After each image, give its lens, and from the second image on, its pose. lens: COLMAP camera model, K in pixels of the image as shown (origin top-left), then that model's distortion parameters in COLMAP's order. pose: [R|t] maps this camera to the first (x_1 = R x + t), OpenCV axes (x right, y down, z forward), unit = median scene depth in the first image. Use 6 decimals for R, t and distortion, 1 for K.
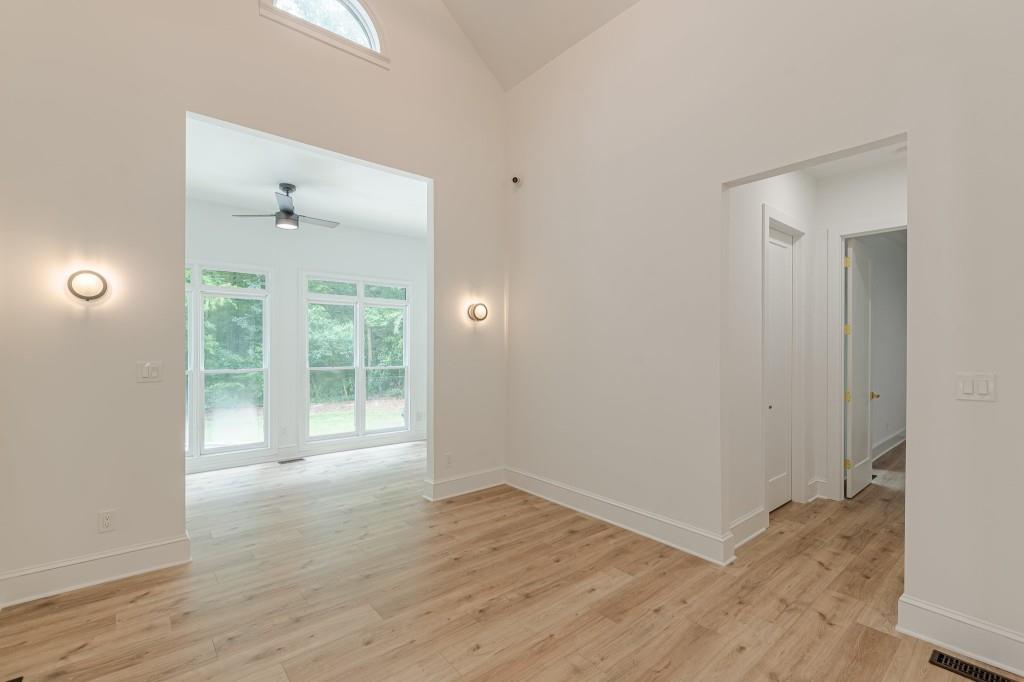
lens RADIAL K [[445.8, 0, 511.8], [0, 445.8, 350.1], [0, 0, 1]] dist [0.008366, -0.003515]
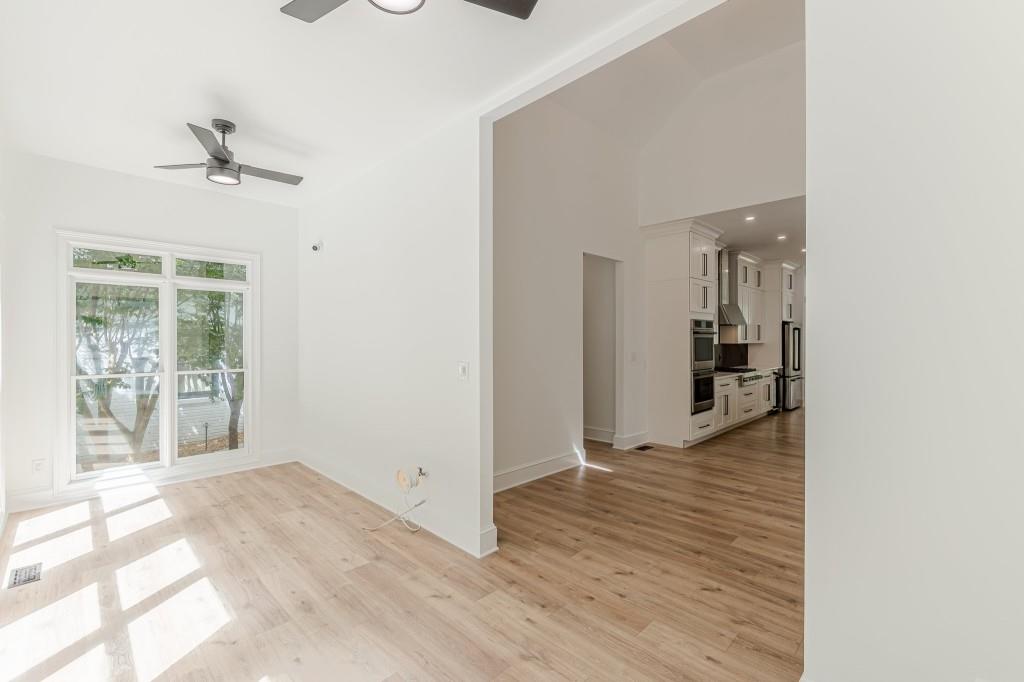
lens RADIAL K [[445.8, 0, 501.9], [0, 445.8, 337.3], [0, 0, 1]] dist [0.008366, -0.003515]
pose [[-0.071276, 0.005711, 0.997440, -1.024943], [0.012161, 0.999914, -0.004857, -0.017289], [-0.997382, 0.011784, -0.071339, 1.145995]]
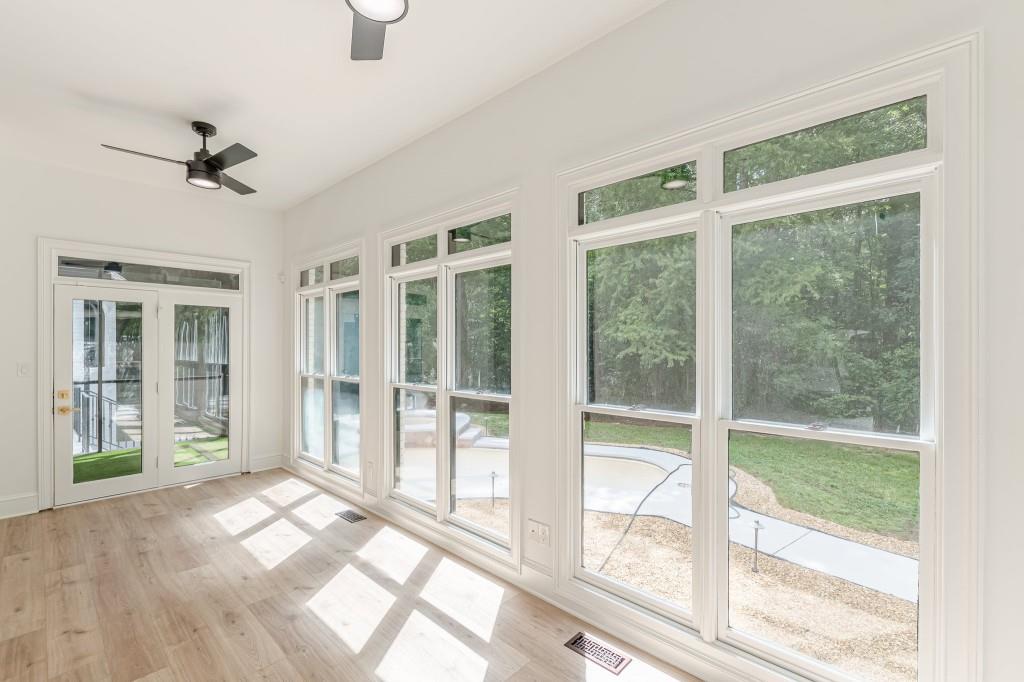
lens RADIAL K [[445.8, 0, 505.5], [0, 445.8, 346.6], [0, 0, 1]] dist [0.008366, -0.003515]
pose [[0.113872, 0.000683, -0.993495, 0.326261], [-0.011773, 0.999930, -0.000662, -0.022933], [0.993426, 0.011772, 0.113872, 1.700414]]
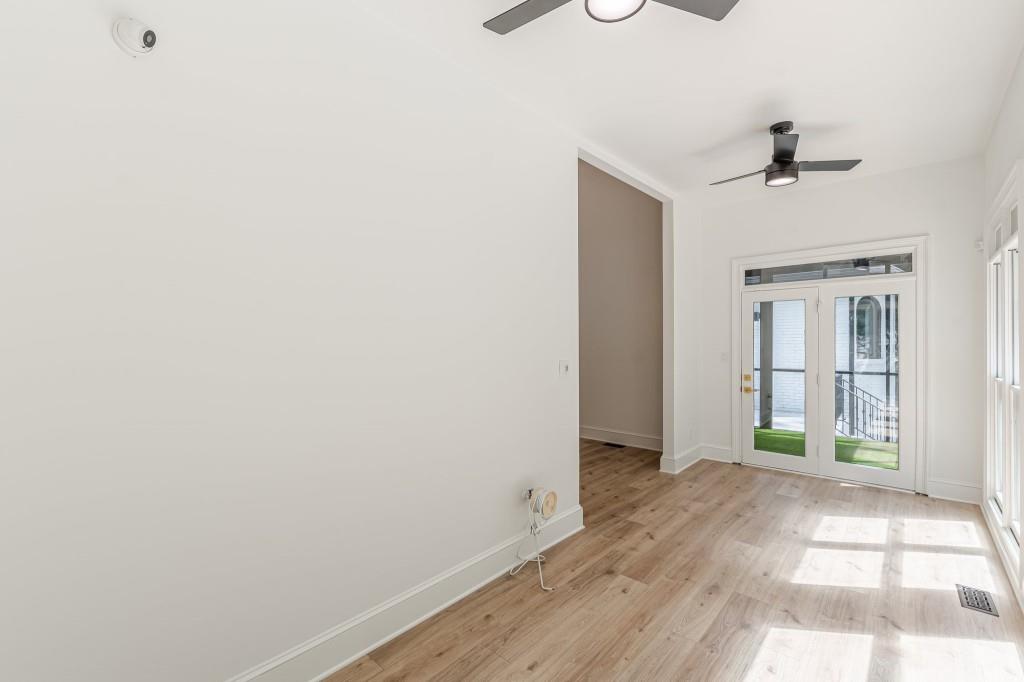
lens RADIAL K [[445.8, 0, 506.8], [0, 445.8, 341.7], [0, 0, 1]] dist [0.008366, -0.003515]
pose [[-0.990735, 0.005751, -0.135688, 0.057961], [0.003918, 0.999897, 0.013777, -0.028885], [0.135753, 0.013117, -0.990656, 2.029400]]
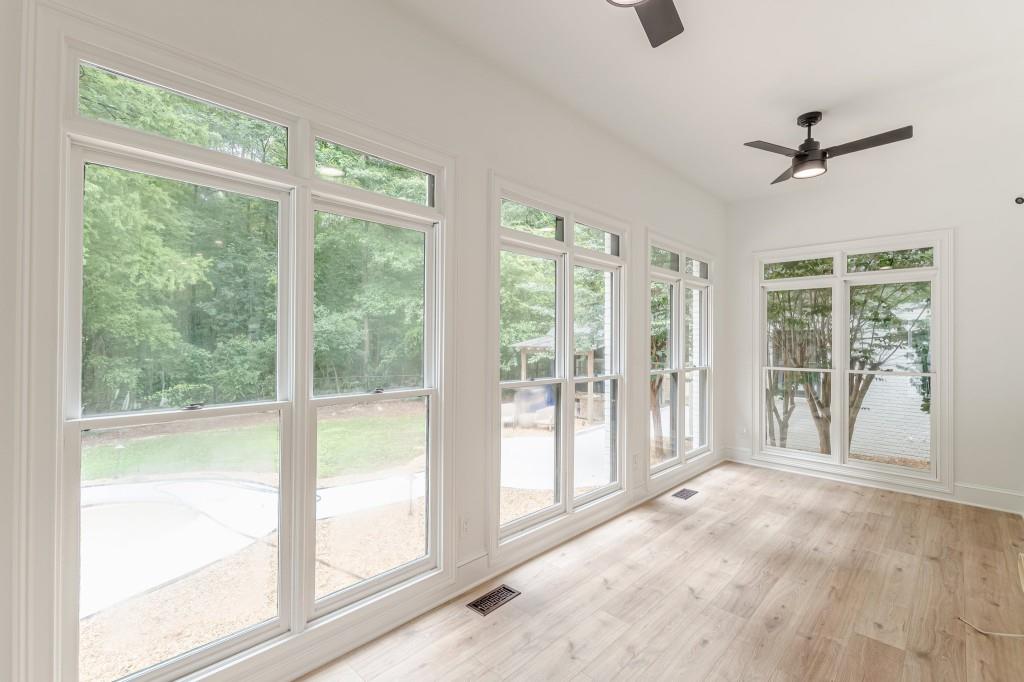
lens RADIAL K [[445.8, 0, 506.5], [0, 445.8, 339.0], [0, 0, 1]] dist [0.008366, -0.003515]
pose [[0.996028, 0.006992, 0.088761, -0.765817], [-0.005974, 0.999913, -0.011724, -0.003708], [-0.088835, 0.011147, 0.995984, 0.815903]]
